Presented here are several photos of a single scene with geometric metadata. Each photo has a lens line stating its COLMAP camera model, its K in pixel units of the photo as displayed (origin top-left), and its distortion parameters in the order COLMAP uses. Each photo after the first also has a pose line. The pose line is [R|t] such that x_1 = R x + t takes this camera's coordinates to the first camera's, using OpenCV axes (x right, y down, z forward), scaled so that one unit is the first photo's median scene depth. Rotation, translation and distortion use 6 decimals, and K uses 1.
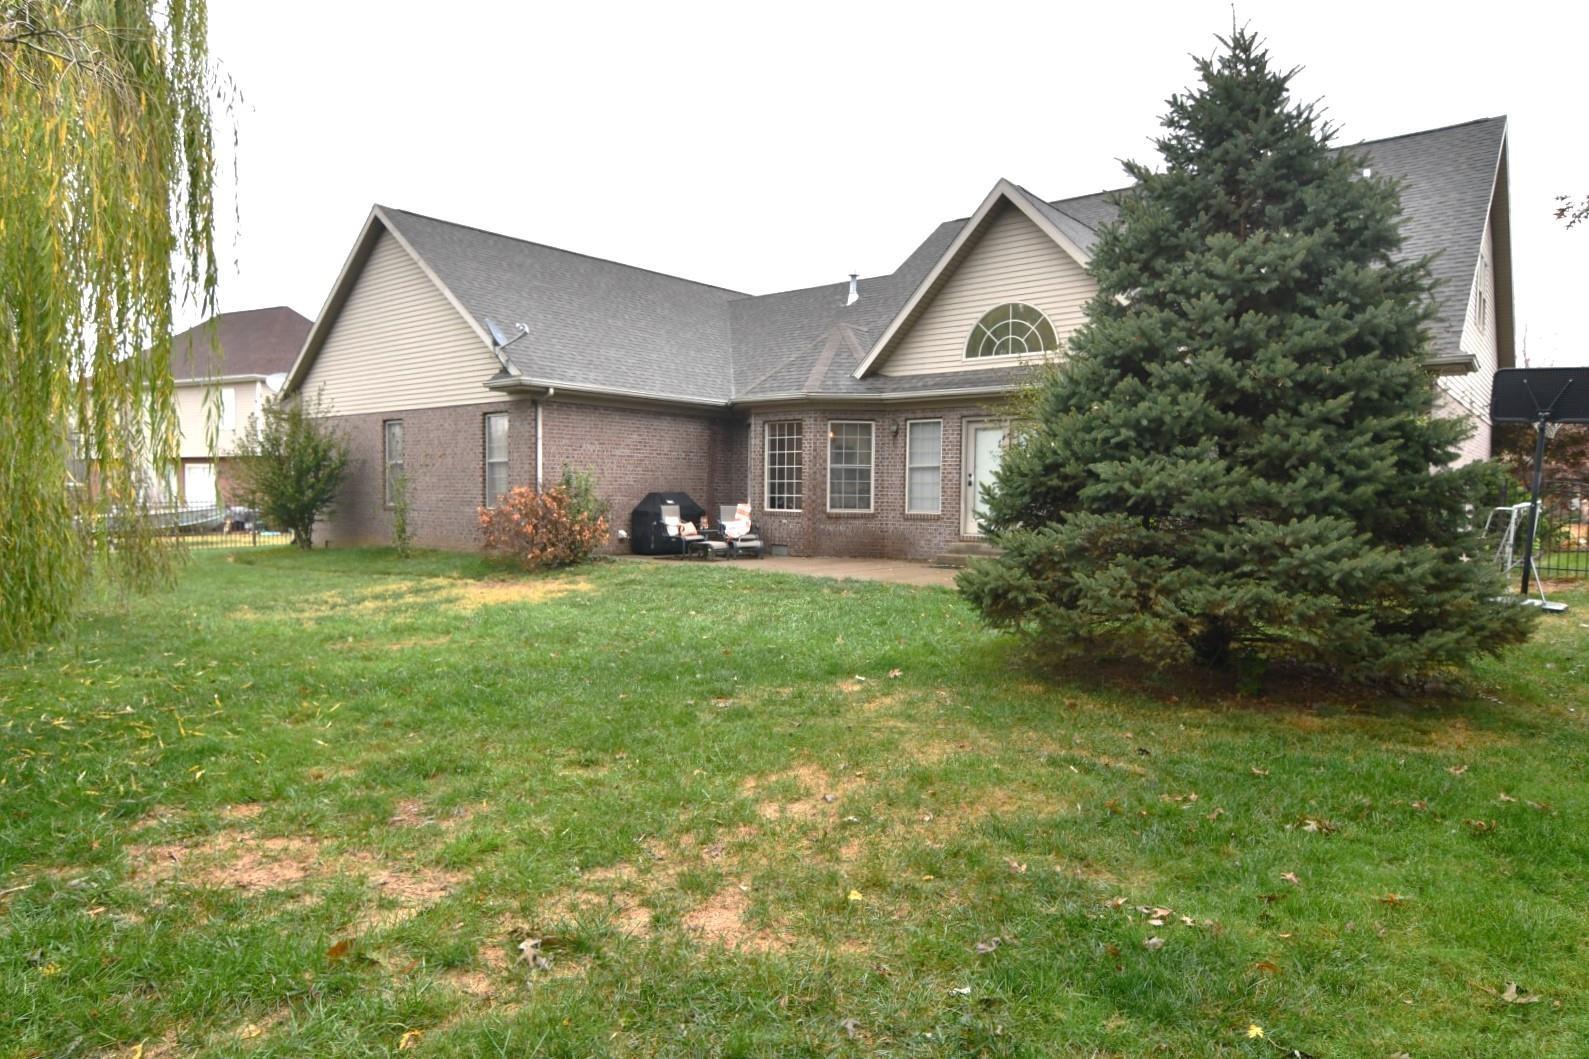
lens RADIAL K [[943.2, 0, 800.0], [0, 943.2, 530.2], [0, 0, 1]] dist [-0.005029, -0.006583]
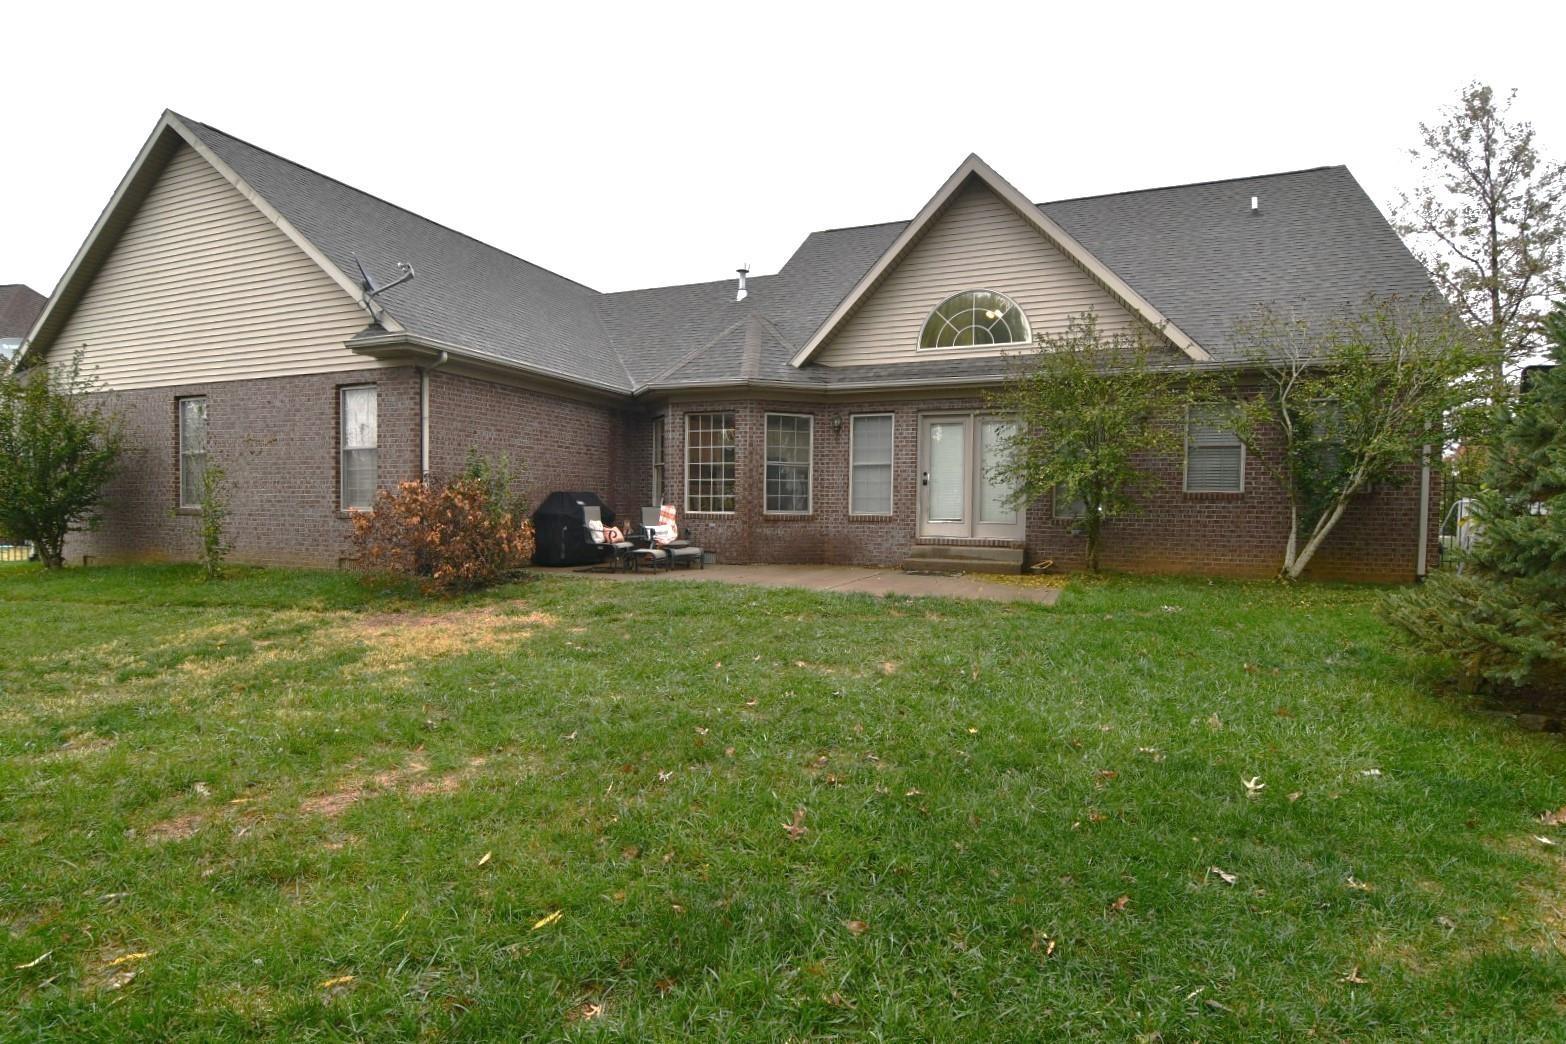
lens RADIAL K [[757.5, 0, 781.4], [0, 757.5, 524.2], [0, 0, 1]] dist [-0.011873, -0.009015]
pose [[0.955561, -0.007834, 0.294690, -0.171077], [0.012020, 0.999851, -0.012398, -0.000568], [-0.294549, 0.015389, 0.955512, 0.311941]]
